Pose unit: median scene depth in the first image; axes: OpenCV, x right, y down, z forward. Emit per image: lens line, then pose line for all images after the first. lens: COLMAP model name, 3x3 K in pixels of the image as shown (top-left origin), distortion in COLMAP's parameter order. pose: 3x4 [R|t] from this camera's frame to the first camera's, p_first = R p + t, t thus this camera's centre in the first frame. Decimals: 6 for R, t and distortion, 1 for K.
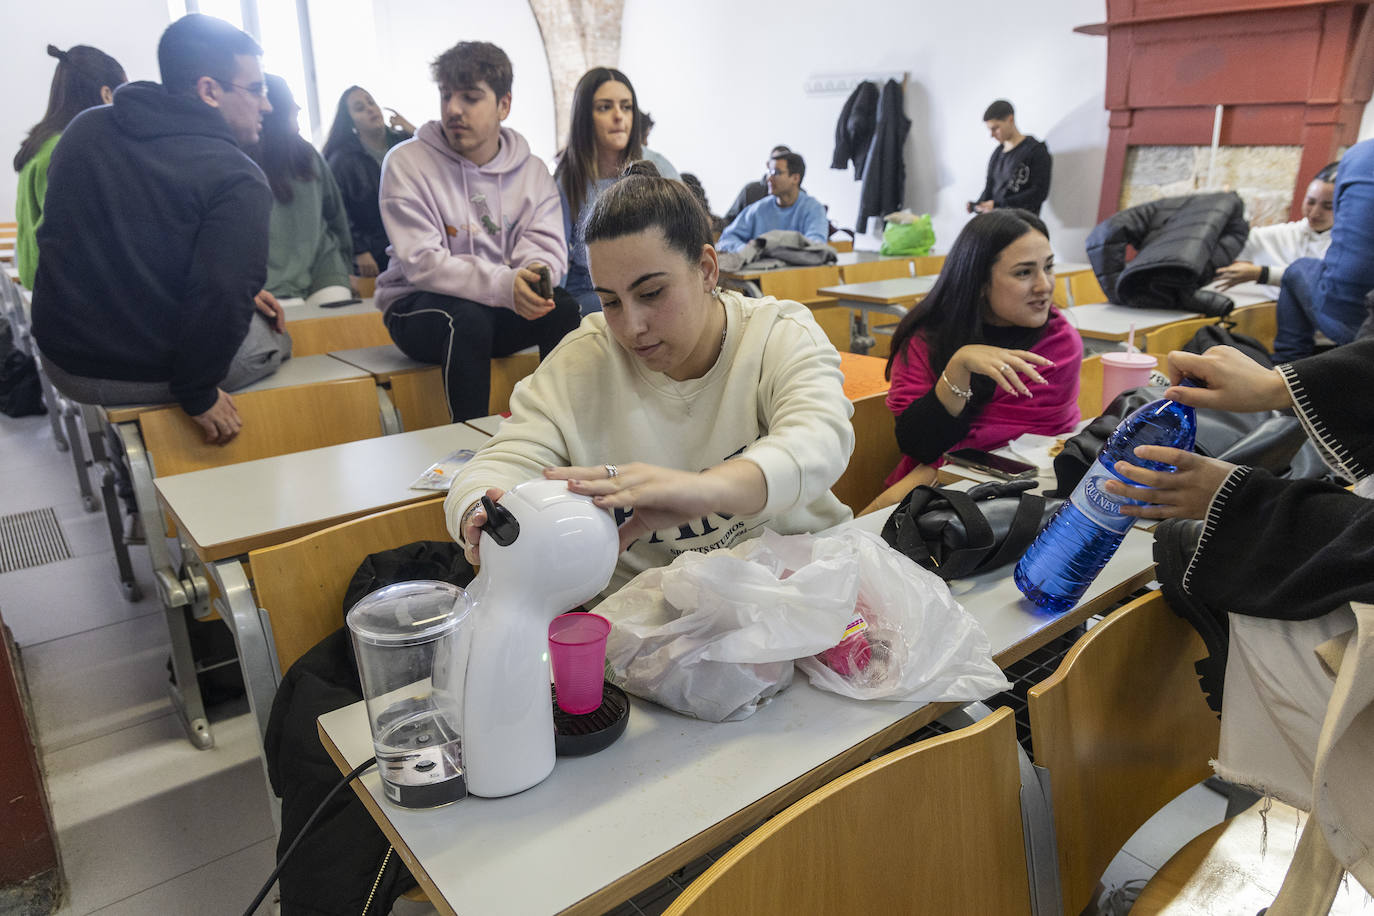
lens RADIAL K [[927.1, 0, 690.8], [0, 927.1, 454.8], [0, 0, 1]] dist [0.008095, -0.010411]
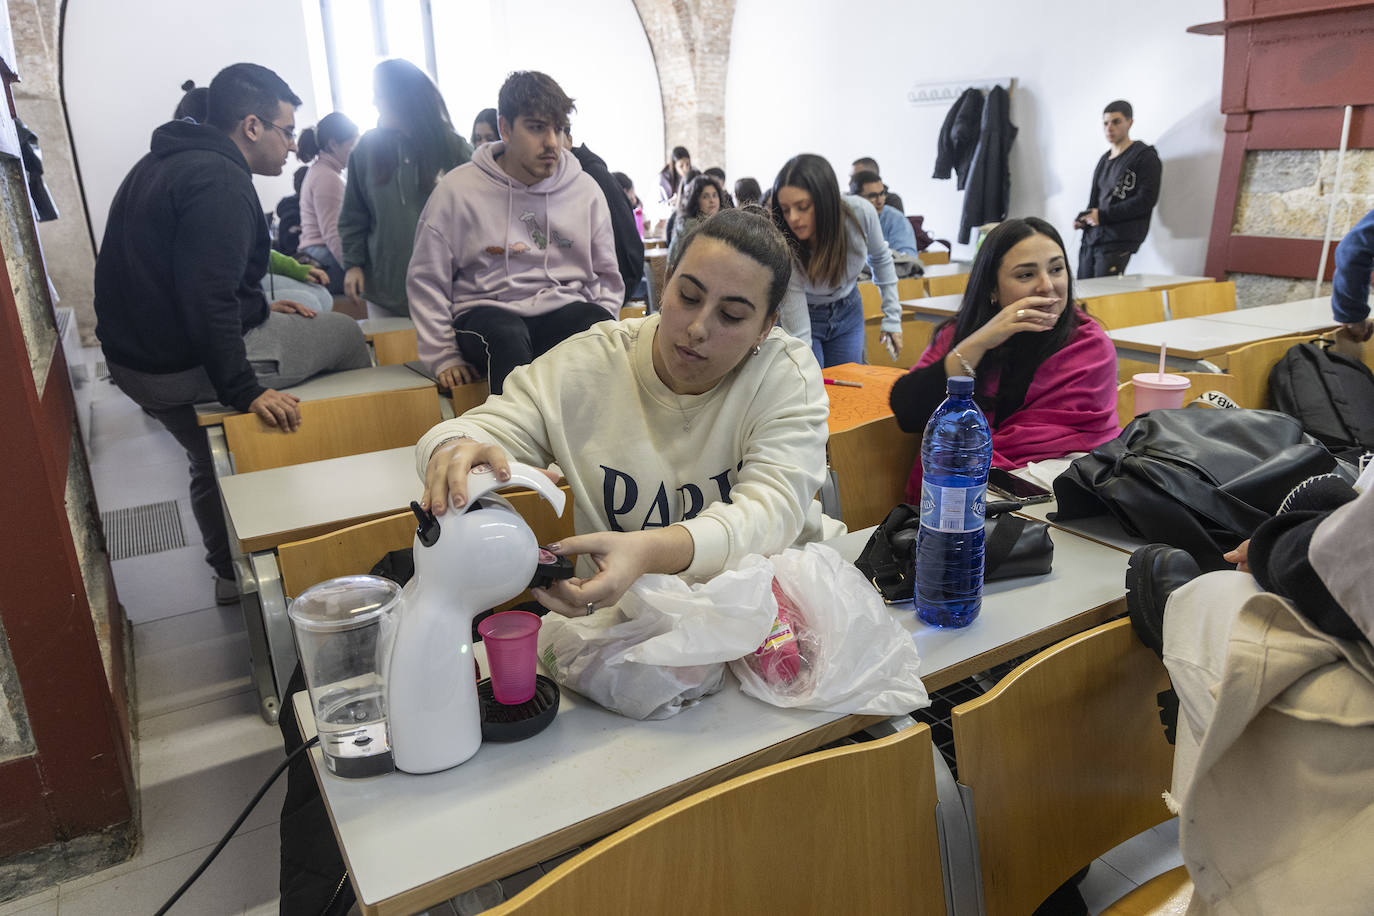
lens RADIAL K [[927.1, 0, 685.0], [0, 927.1, 461.6], [0, 0, 1]] dist [0.008095, -0.010411]
pose [[0.990794, 0.024245, -0.133186, 0.085918], [-0.024639, 0.999696, -0.001313, -0.003423], [0.133114, 0.004583, 0.991090, -0.020181]]
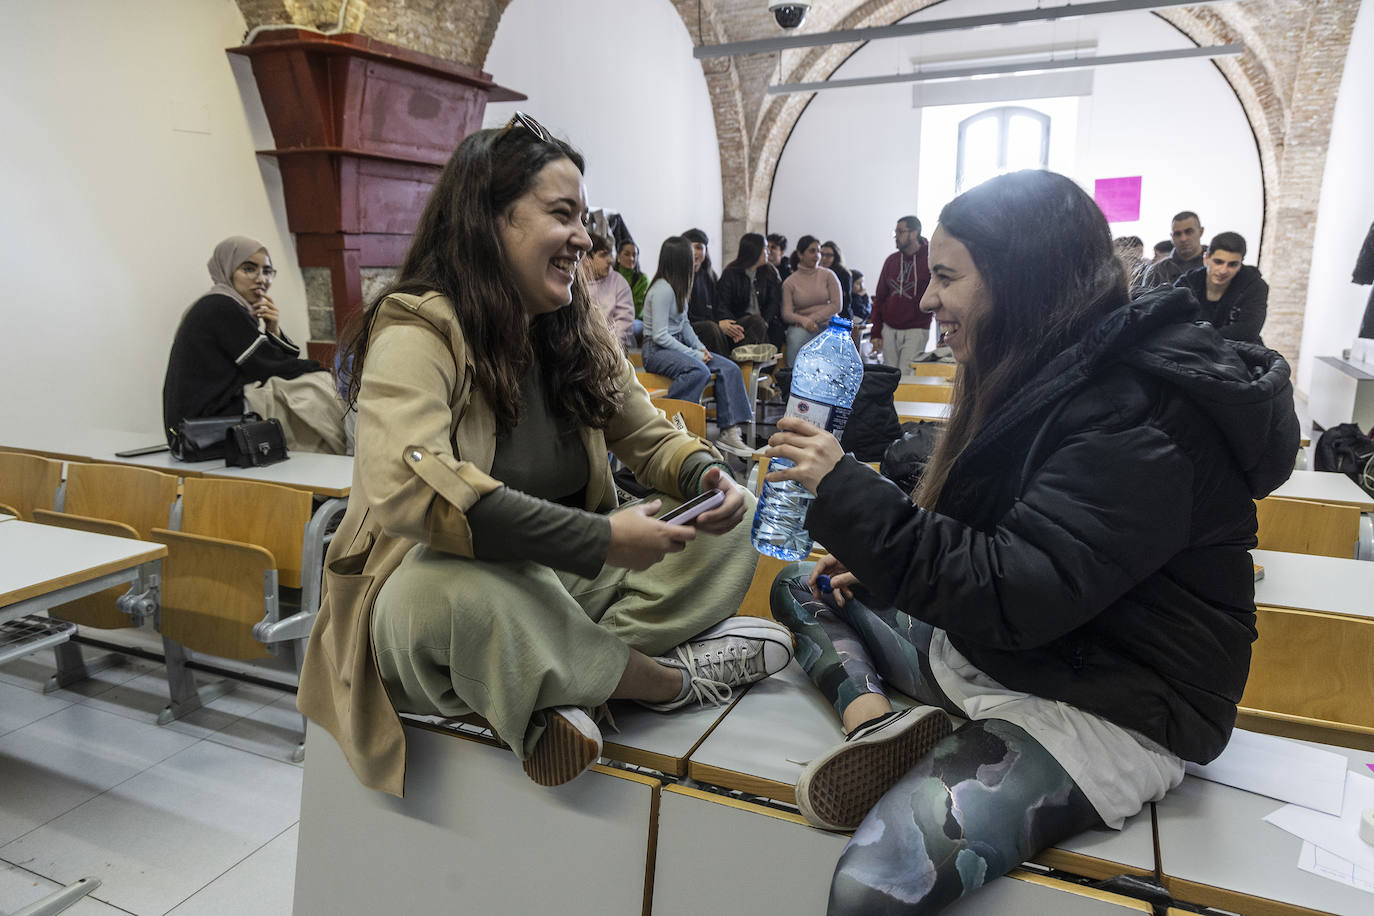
lens RADIAL K [[927.1, 0, 687.7], [0, 927.1, 461.0], [0, 0, 1]] dist [0.008095, -0.010411]
pose [[0.443799, 0.178366, -0.878196, 1.978115], [-0.267850, 0.961594, 0.059946, -0.103660], [0.855160, 0.208621, 0.474530, 0.306461]]
